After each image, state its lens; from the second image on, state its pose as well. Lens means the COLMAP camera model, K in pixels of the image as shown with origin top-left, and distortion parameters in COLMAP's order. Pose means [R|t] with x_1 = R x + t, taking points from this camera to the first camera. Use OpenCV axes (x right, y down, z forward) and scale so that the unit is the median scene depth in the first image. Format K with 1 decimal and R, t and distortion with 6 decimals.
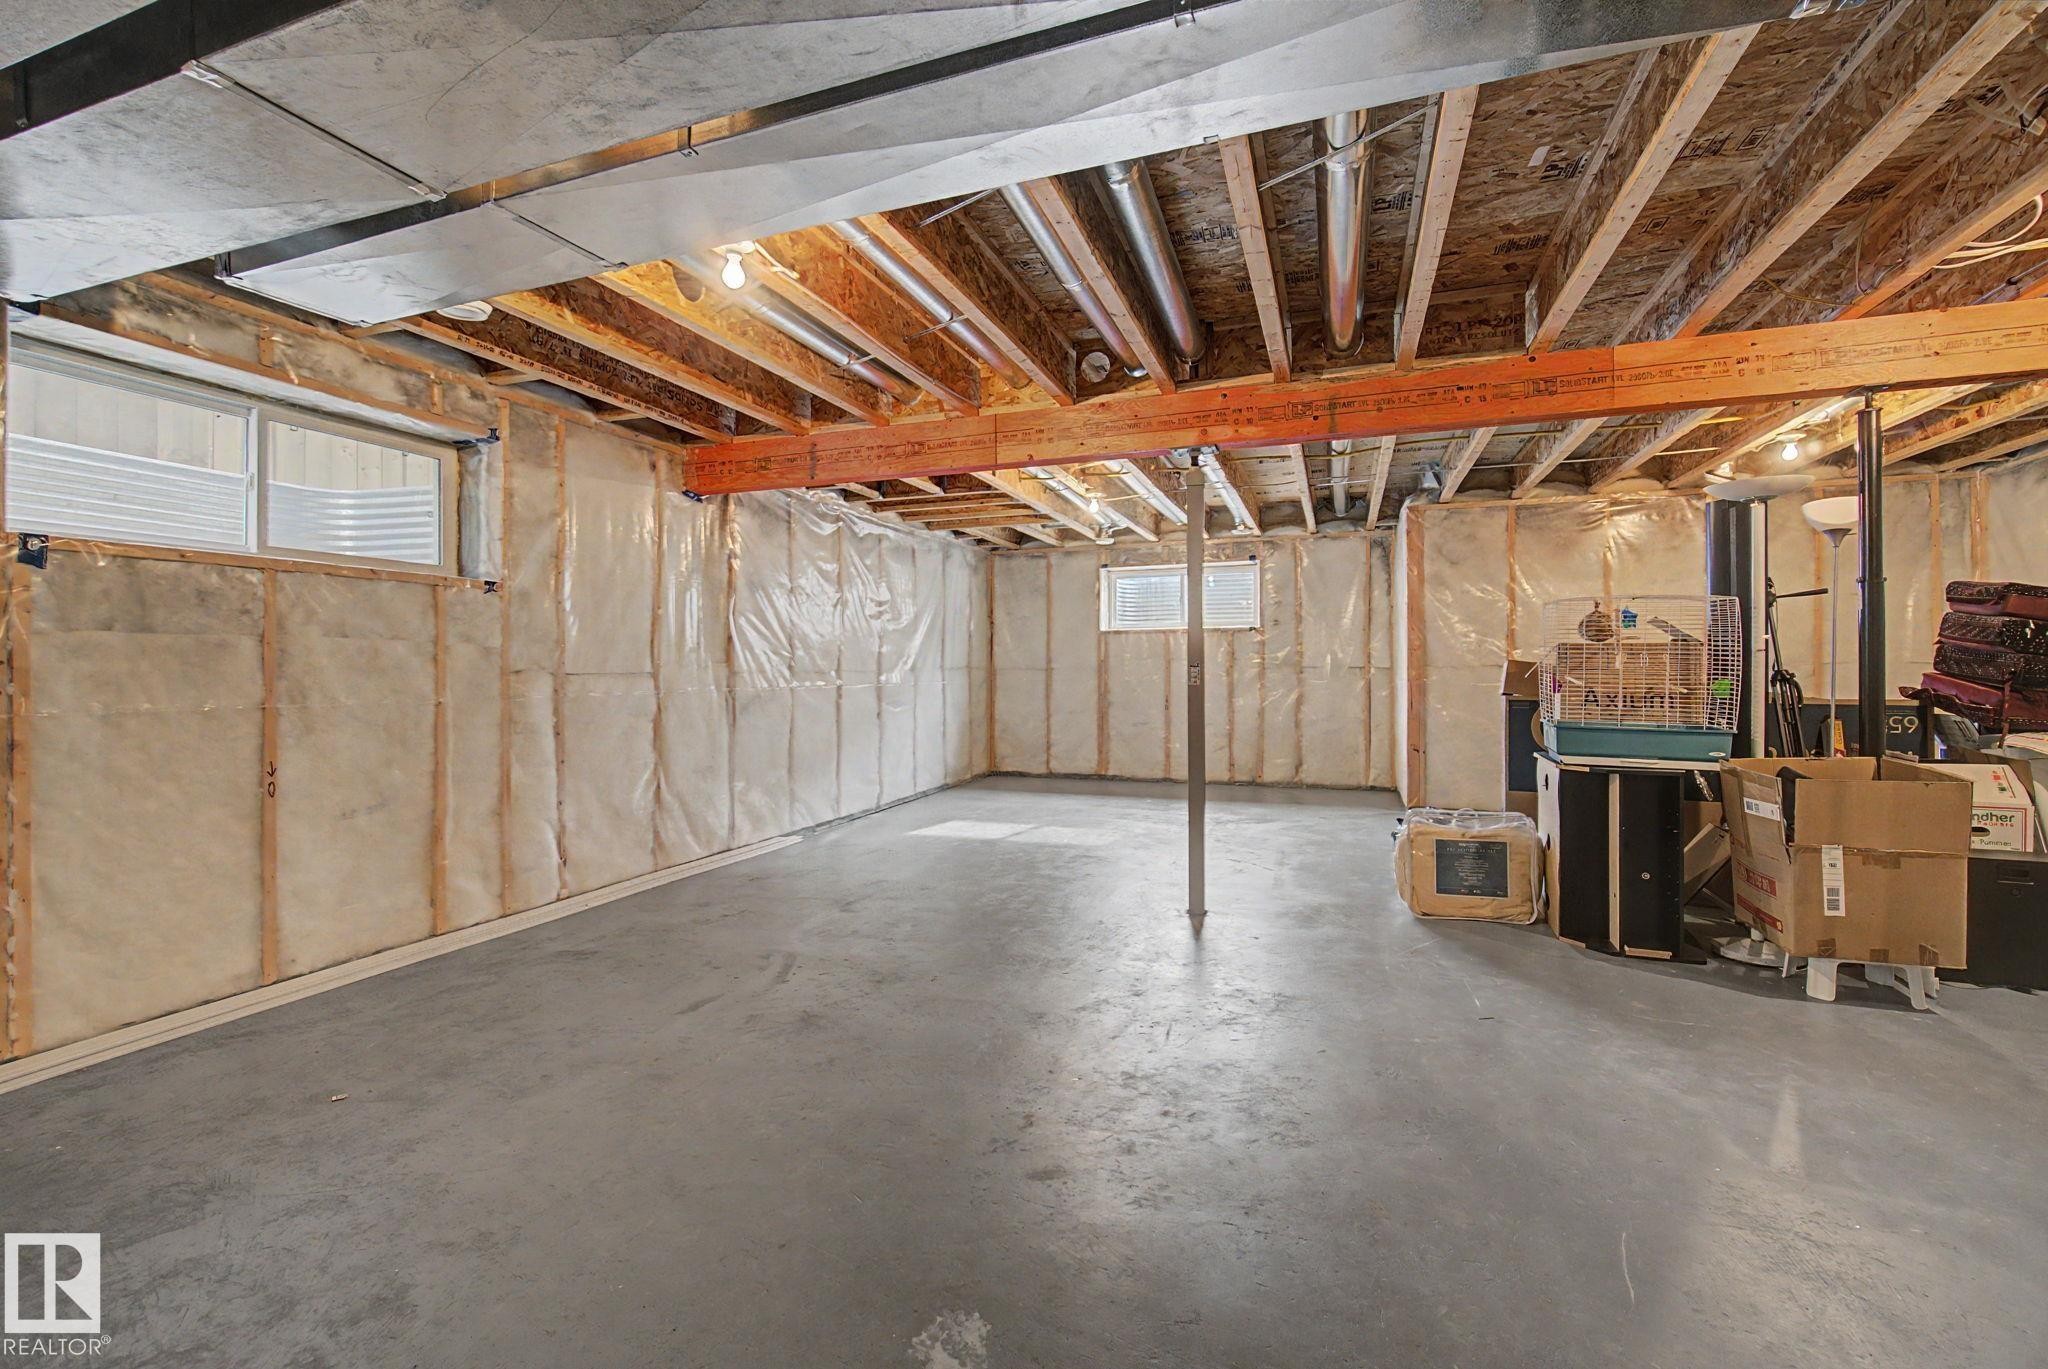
lens RADIAL K [[883.8, 0, 1012.8], [0, 883.8, 664.9], [0, 0, 1]] dist [-0.005045, 0.002605]
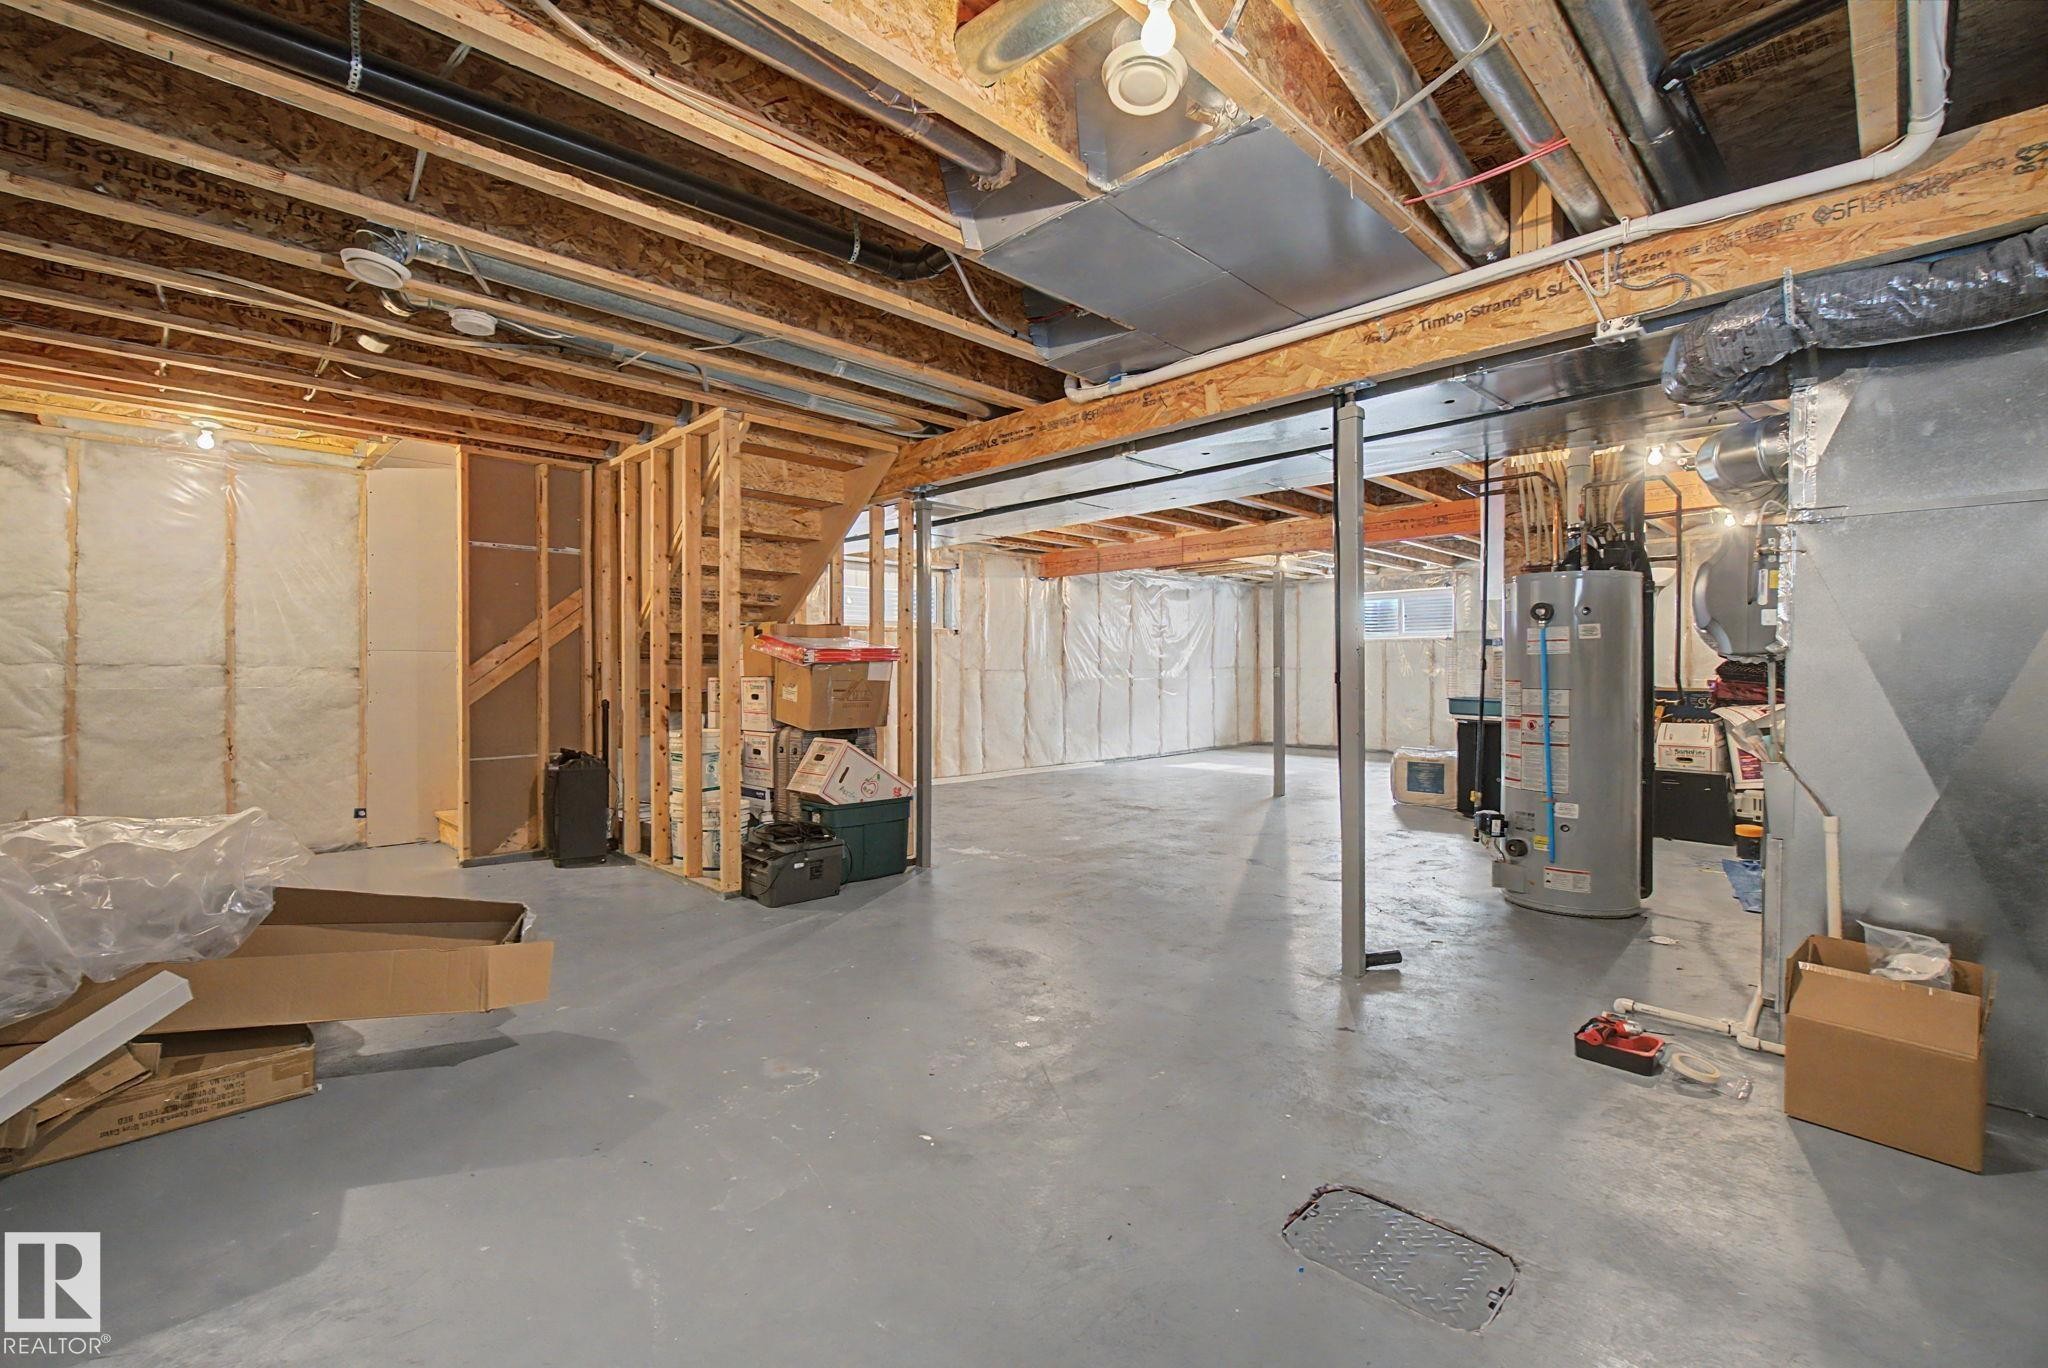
lens RADIAL K [[883.8, 0, 1032.7], [0, 883.8, 672.1], [0, 0, 1]] dist [-0.005045, 0.002605]
pose [[0.915091, 0.004216, -0.403226, 0.507460], [-0.000642, 0.999959, 0.008998, -0.004442], [0.403247, -0.007975, 0.915056, -1.002103]]
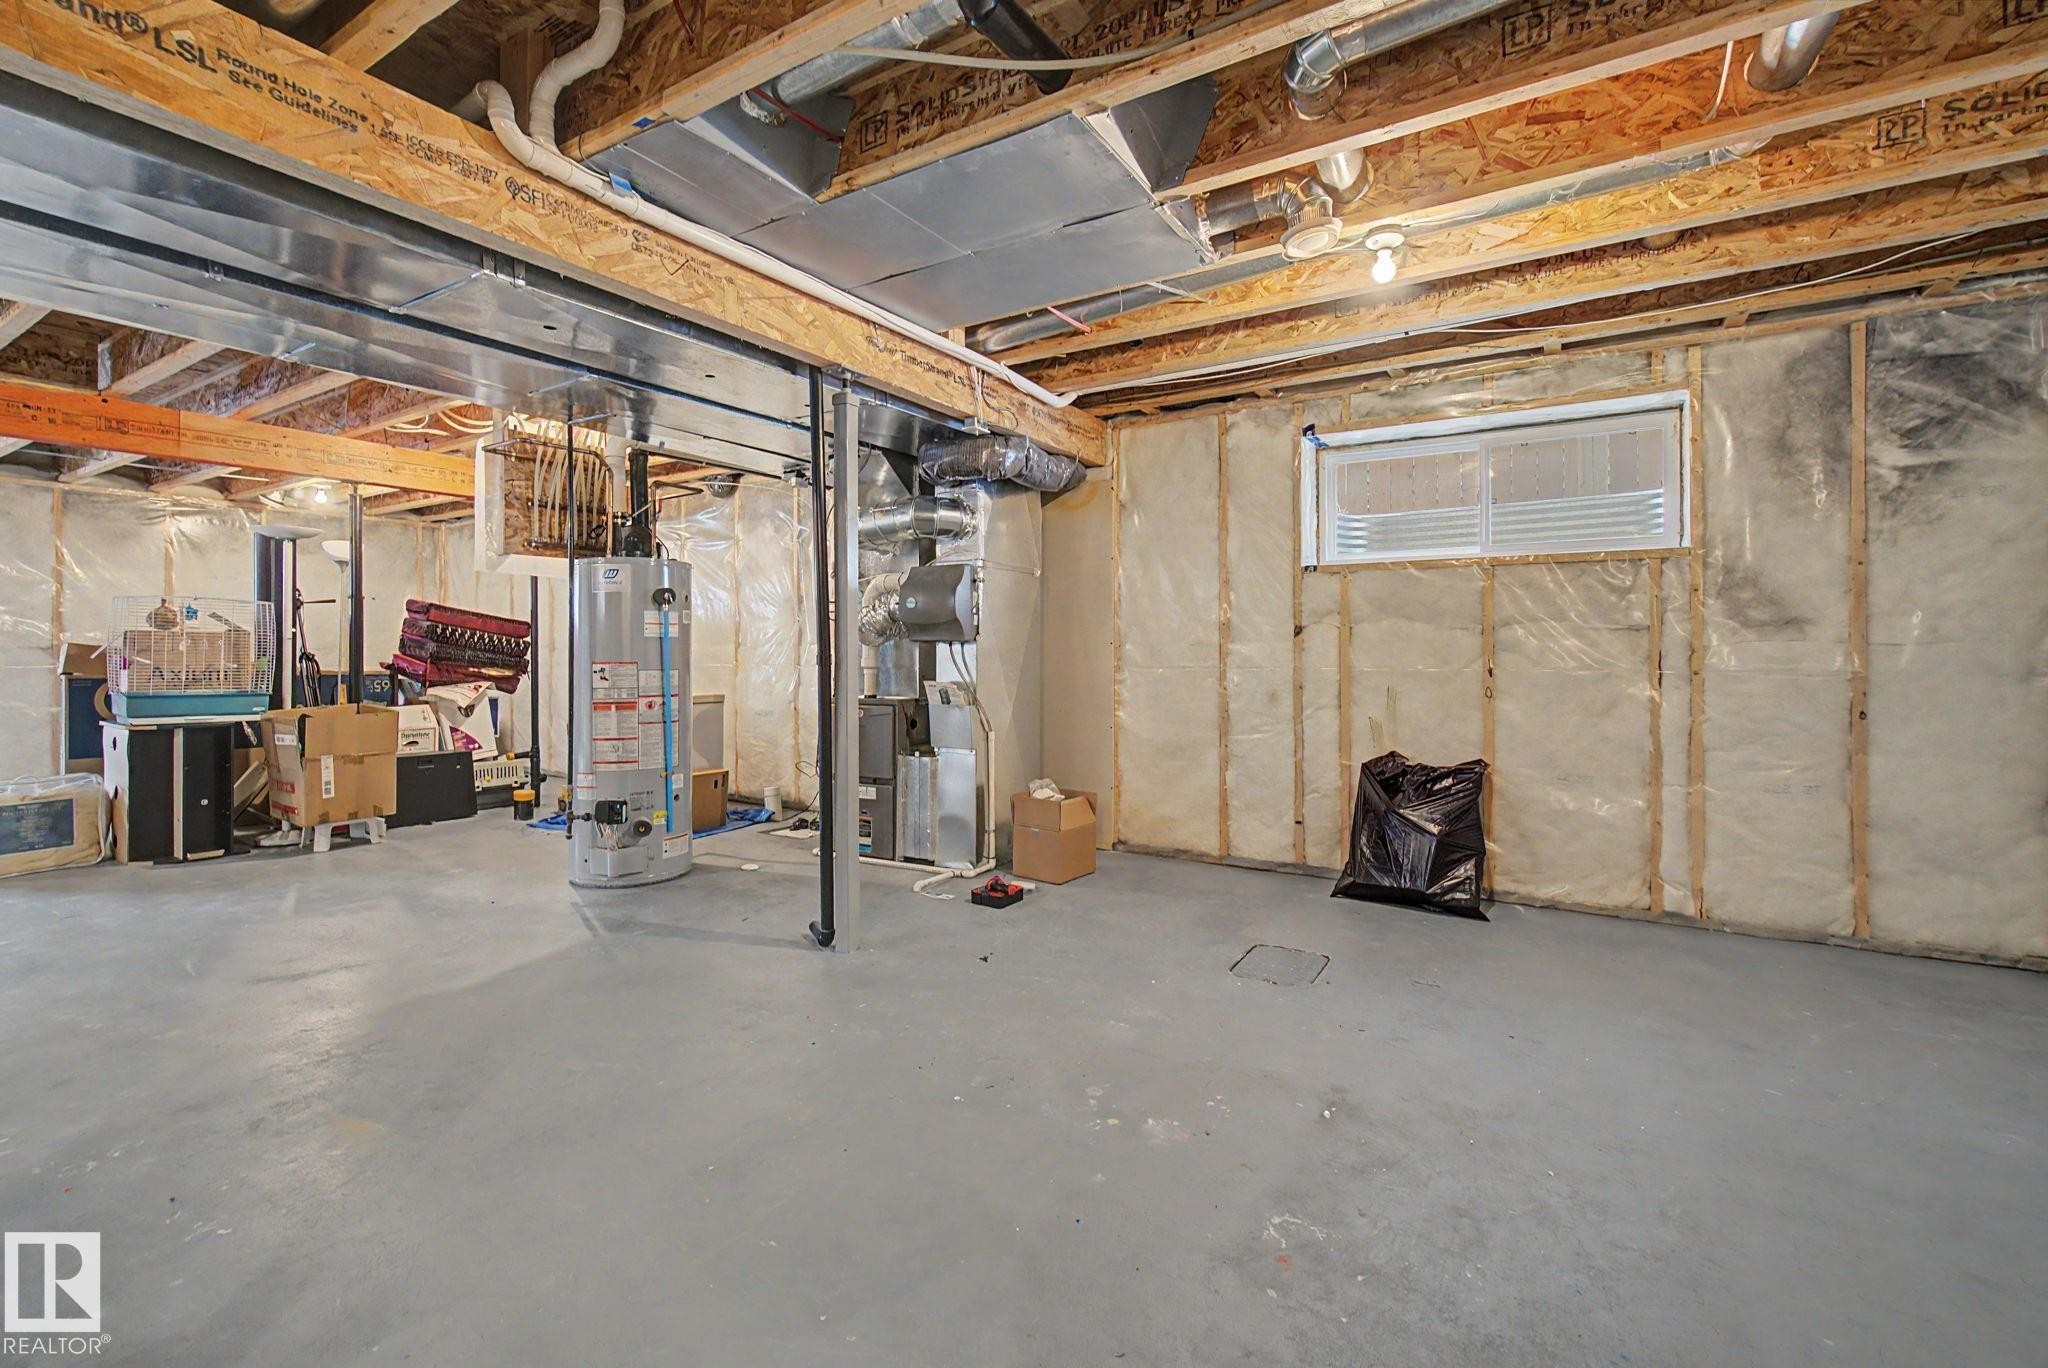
lens RADIAL K [[883.8, 0, 1021.7], [0, 883.8, 650.9], [0, 0, 1]] dist [-0.005045, 0.002605]
pose [[0.202316, 0.002141, 0.979318, -0.331059], [-0.004287, 0.999990, -0.001300, 0.000694], [-0.979311, -0.003936, 0.202324, -0.468699]]
